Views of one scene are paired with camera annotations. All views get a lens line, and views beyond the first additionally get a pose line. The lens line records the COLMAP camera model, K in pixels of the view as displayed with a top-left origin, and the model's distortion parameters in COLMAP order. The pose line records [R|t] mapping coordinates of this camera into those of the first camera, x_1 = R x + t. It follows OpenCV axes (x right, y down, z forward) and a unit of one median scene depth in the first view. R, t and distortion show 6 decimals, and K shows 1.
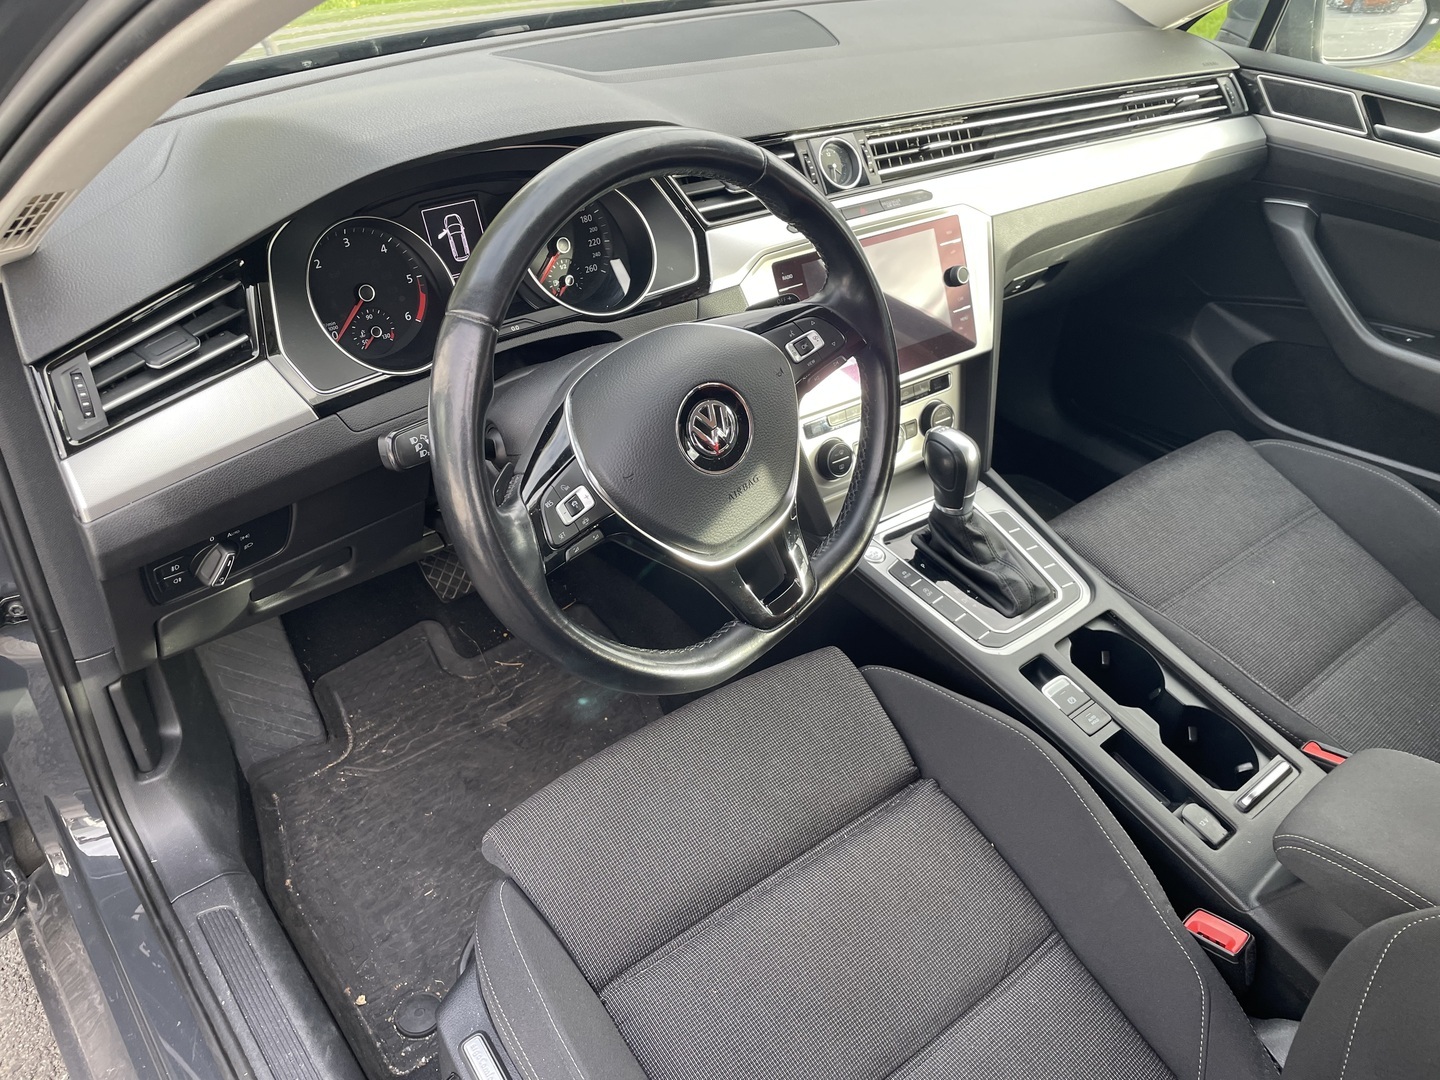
lens RADIAL K [[1081.1, 0, 717.4], [0, 1081.1, 533.0], [0, 0, 1]] dist [0.081044, -0.122237]
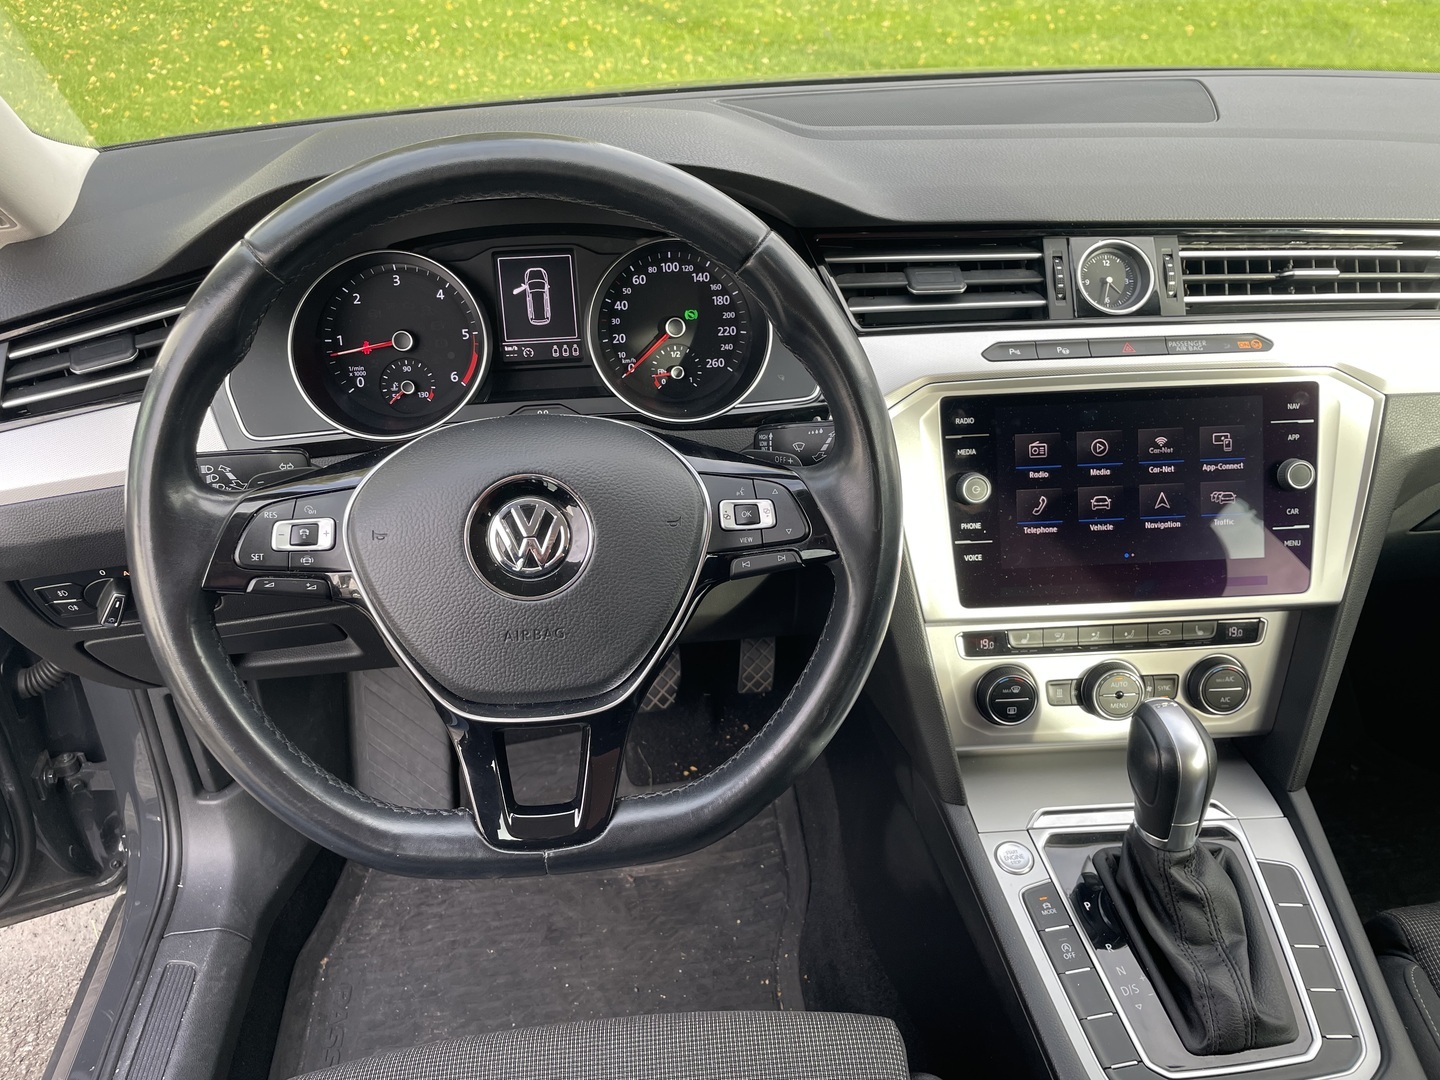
lens RADIAL K [[1081.1, 0, 717.4], [0, 1081.1, 533.0], [0, 0, 1]] dist [0.081044, -0.122237]
pose [[0.847140, 0.233636, -0.477250, 0.263441], [-0.280567, 0.959416, -0.028341, -0.099211], [0.451260, 0.157910, 0.878311, 0.320872]]
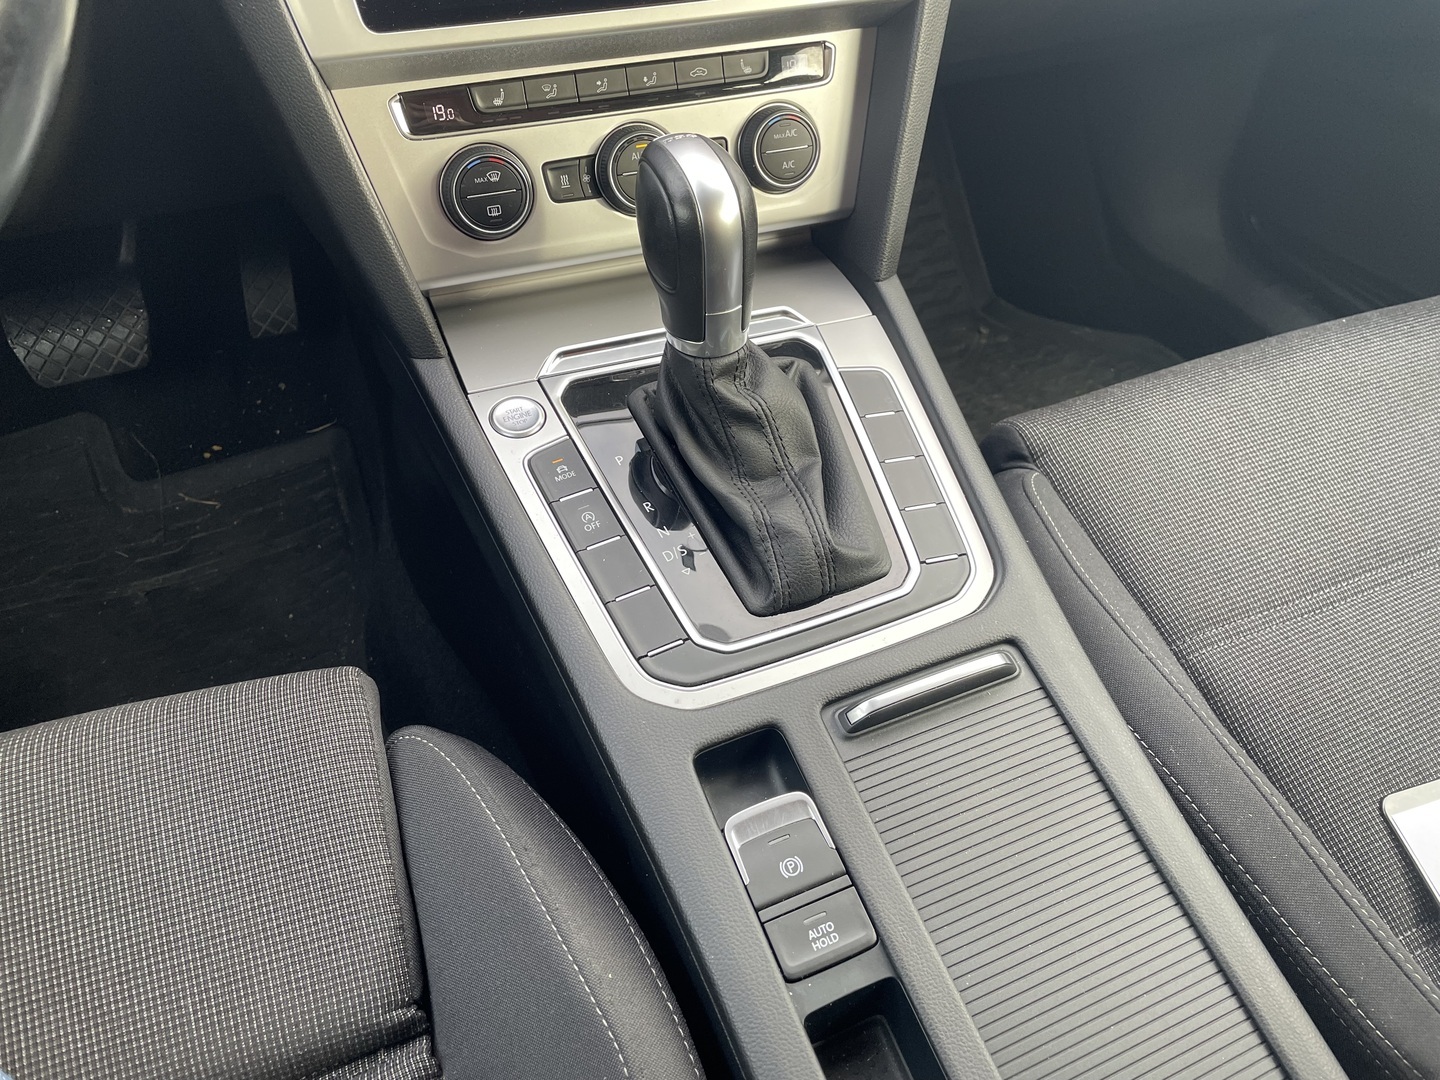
lens RADIAL K [[1081.1, 0, 717.4], [0, 1081.1, 533.0], [0, 0, 1]] dist [0.081044, -0.122237]
pose [[0.967405, 0.179783, -0.178343, 0.317762], [-0.151826, 0.975416, 0.159726, -0.017858], [0.202675, -0.127443, 0.970918, 0.581034]]
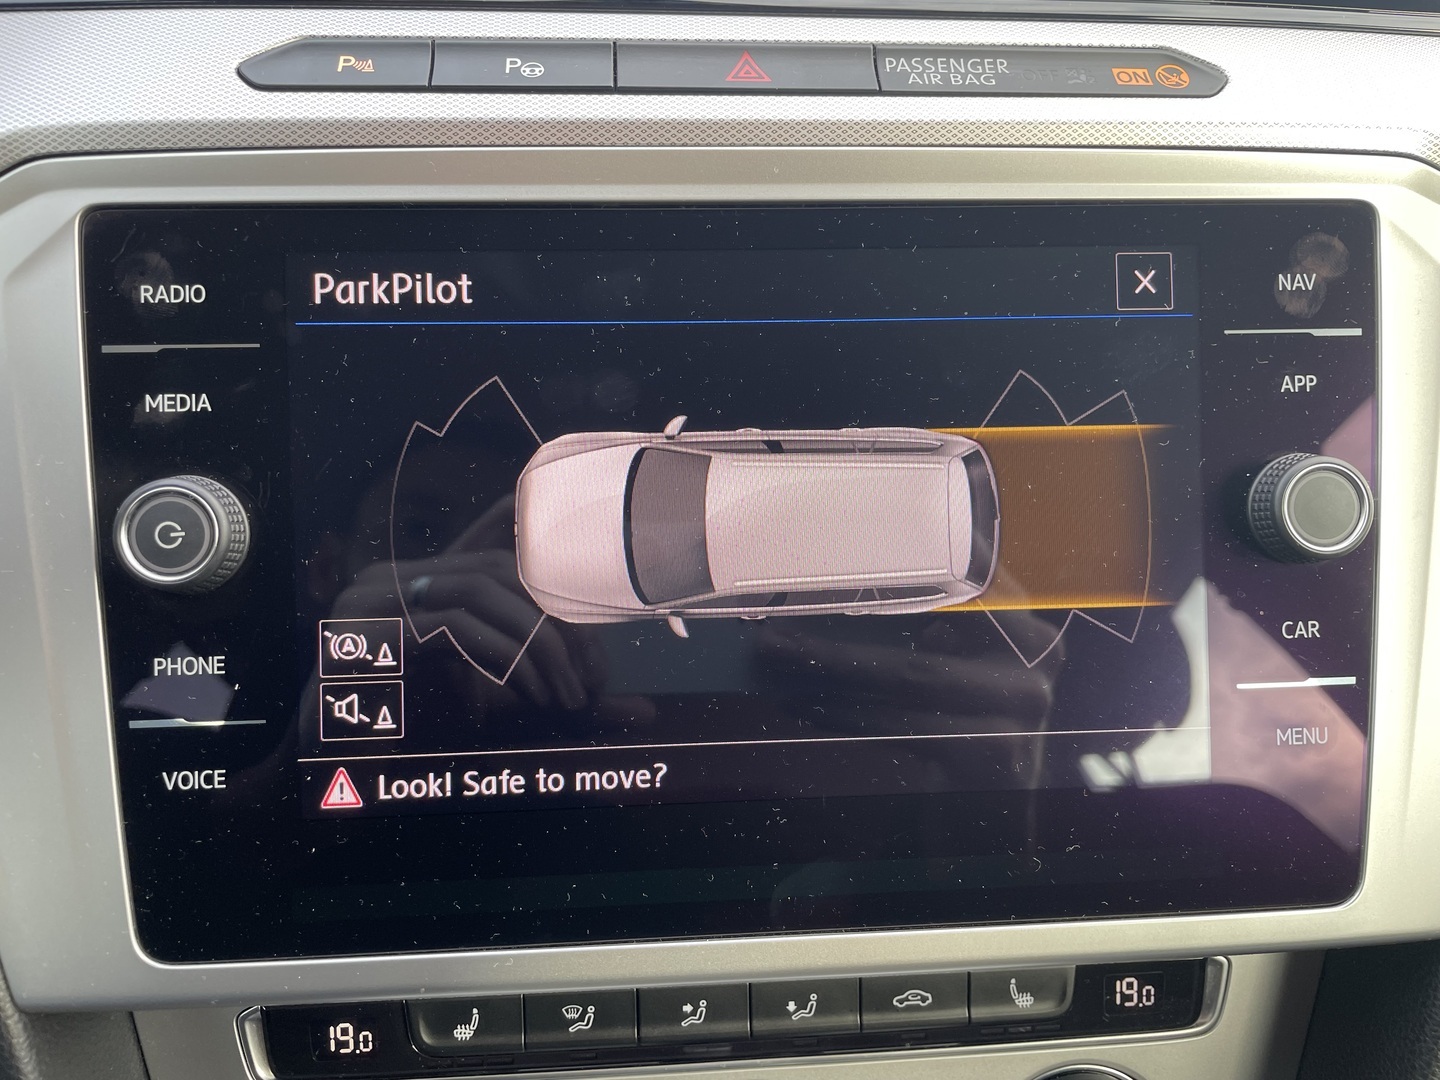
lens RADIAL K [[1151.4, 0, 702.5], [0, 1151.4, 539.6], [0, 0, 1]] dist [0.034347, -0.076972]
pose [[0.853813, 0.215477, -0.473891, 0.241973], [-0.294833, 0.950400, -0.099059, -0.191686], [0.429041, 0.224297, 0.874994, 0.827868]]
